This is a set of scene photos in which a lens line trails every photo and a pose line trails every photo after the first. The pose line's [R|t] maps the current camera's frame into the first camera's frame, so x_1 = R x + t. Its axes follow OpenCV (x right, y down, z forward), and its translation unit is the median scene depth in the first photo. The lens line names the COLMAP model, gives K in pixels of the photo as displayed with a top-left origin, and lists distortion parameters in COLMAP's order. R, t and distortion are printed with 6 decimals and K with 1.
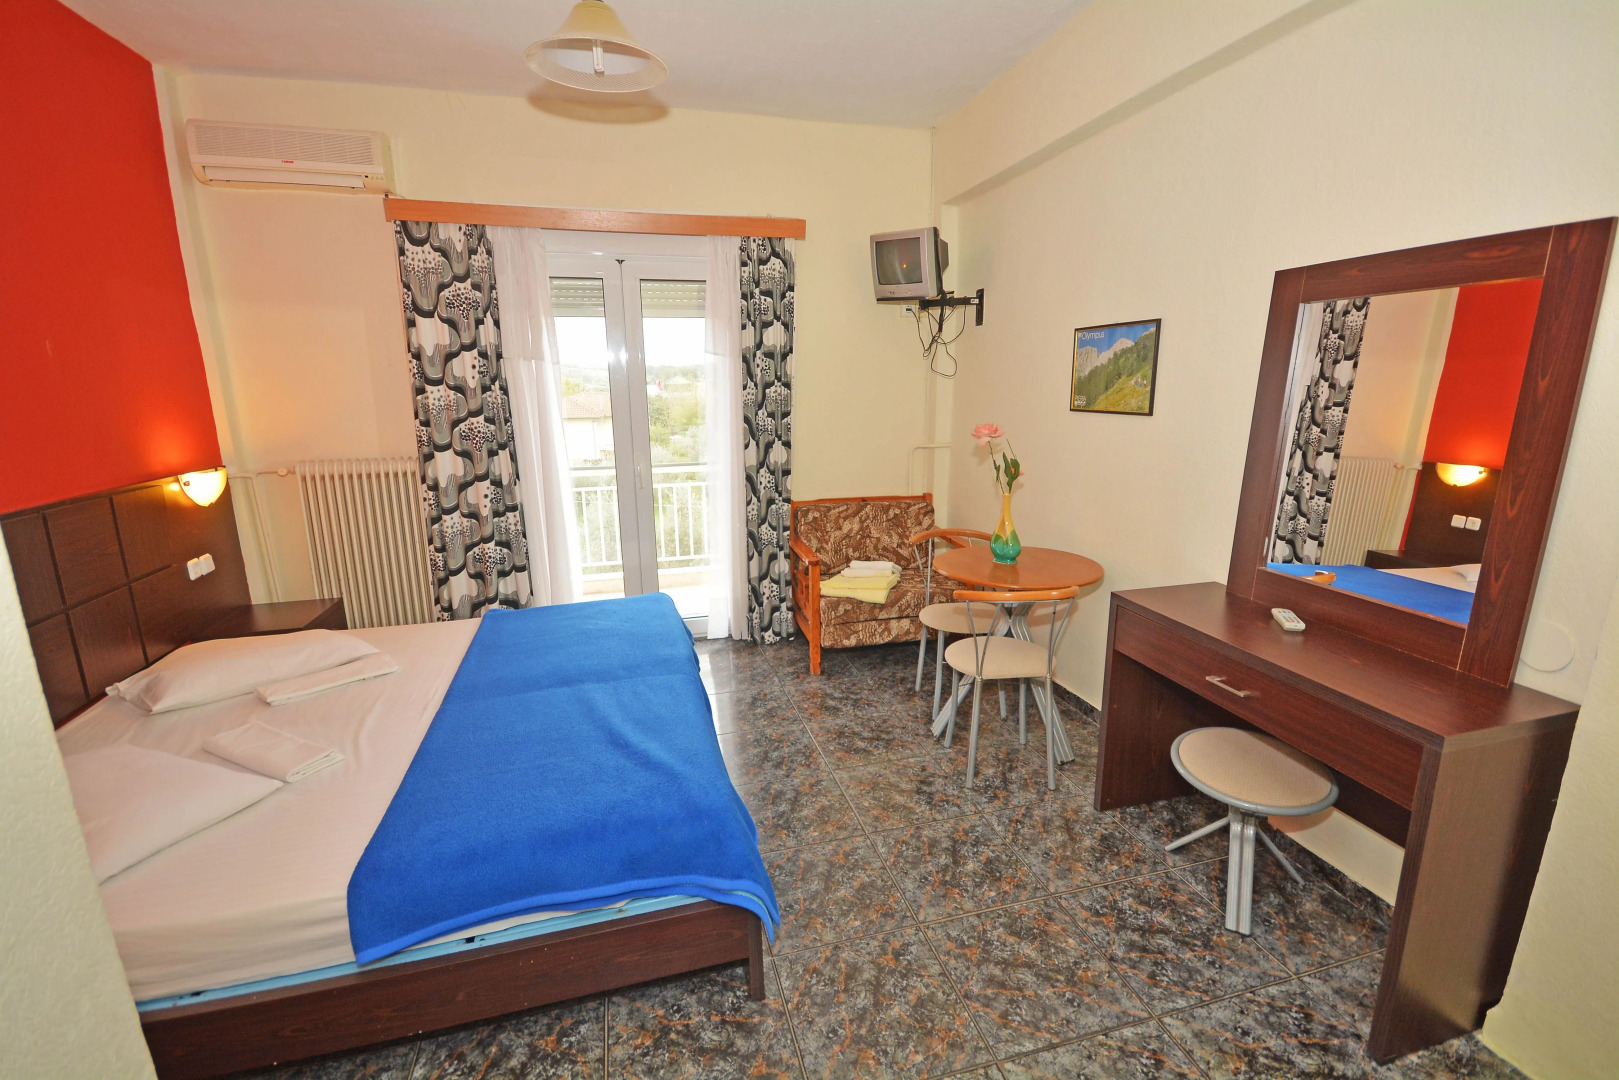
lens RADIAL K [[716.6, 0, 809.5], [0, 716.6, 540.0], [0, 0, 1]] dist [0.005576, 0.000074]
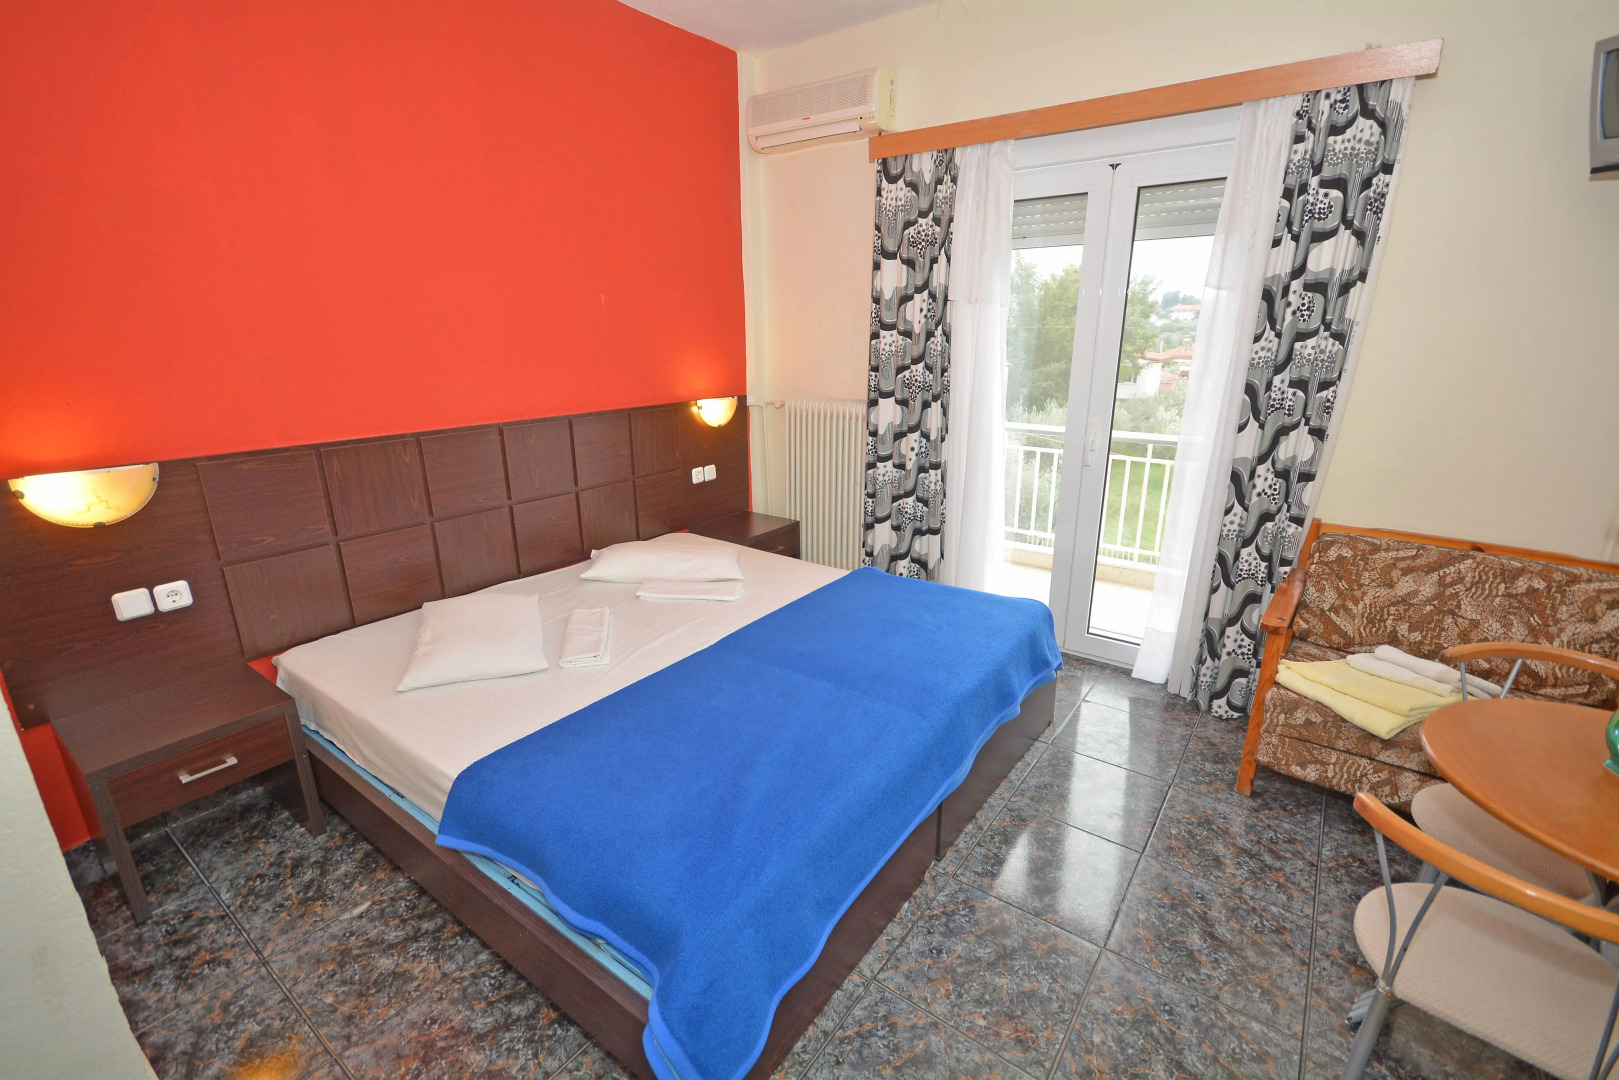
lens RADIAL K [[716.6, 0, 809.5], [0, 716.6, 540.0], [0, 0, 1]] dist [0.005576, 0.000074]
pose [[0.619820, 0.233328, -0.749254, 0.203759], [-0.174883, 0.971834, 0.157971, -0.069879], [0.765009, 0.033118, 0.643167, 0.285408]]
